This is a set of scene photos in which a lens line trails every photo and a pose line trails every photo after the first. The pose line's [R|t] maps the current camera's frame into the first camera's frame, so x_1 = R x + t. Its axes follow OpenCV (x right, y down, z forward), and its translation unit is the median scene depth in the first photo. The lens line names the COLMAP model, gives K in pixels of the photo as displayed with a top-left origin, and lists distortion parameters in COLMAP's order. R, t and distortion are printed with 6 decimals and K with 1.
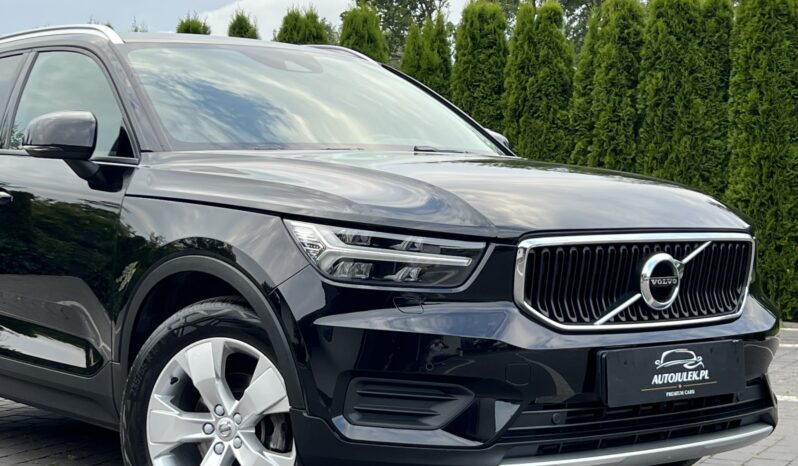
lens RADIAL K [[1428.6, 0, 379.8], [0, 1428.6, 229.1], [0, 0, 1]] dist [0.143209, 0.000000]
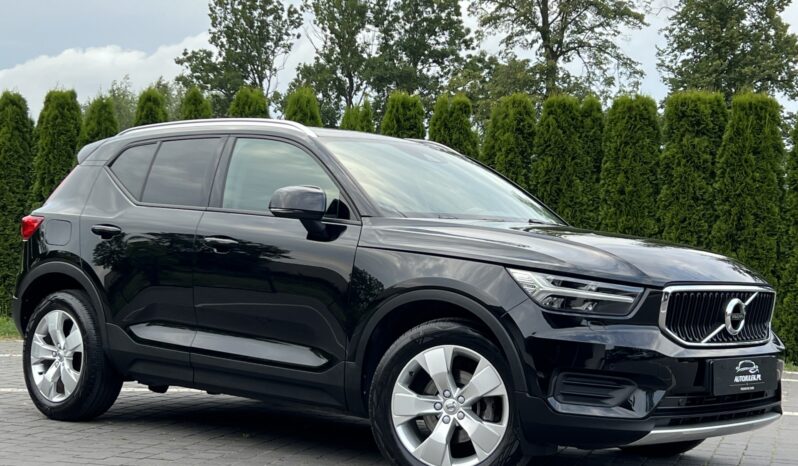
lens RADIAL K [[1288.6, 0, 397.7], [0, 1288.6, 235.9], [0, 0, 1]] dist [0.122433, 0.000000]
pose [[0.984961, 0.039619, 0.168172, -0.394290], [-0.034616, 0.998870, -0.032576, 0.007423], [-0.169272, 0.026265, 0.985219, -0.319341]]
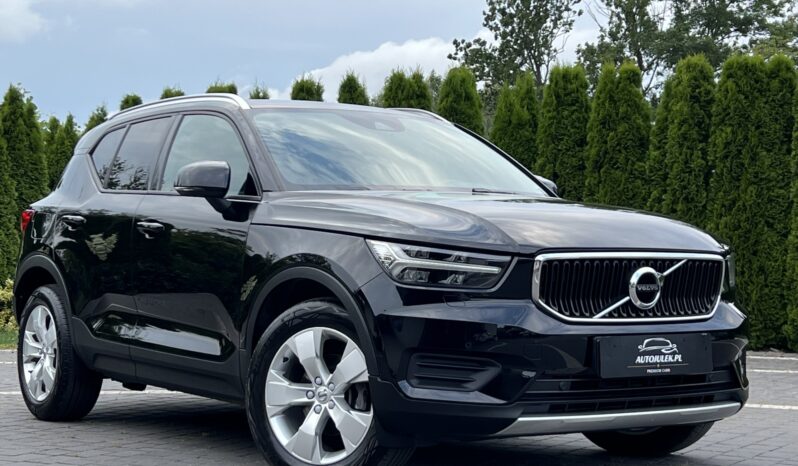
lens RADIAL K [[1428.6, 0, 403.2], [0, 1428.6, 233.3], [0, 0, 1]] dist [0.143209, 0.000000]
pose [[0.997981, 0.006375, -0.063193, 0.052517], [-0.008457, 0.999428, -0.032733, 0.030330], [0.062948, 0.033201, 0.997464, -0.347159]]
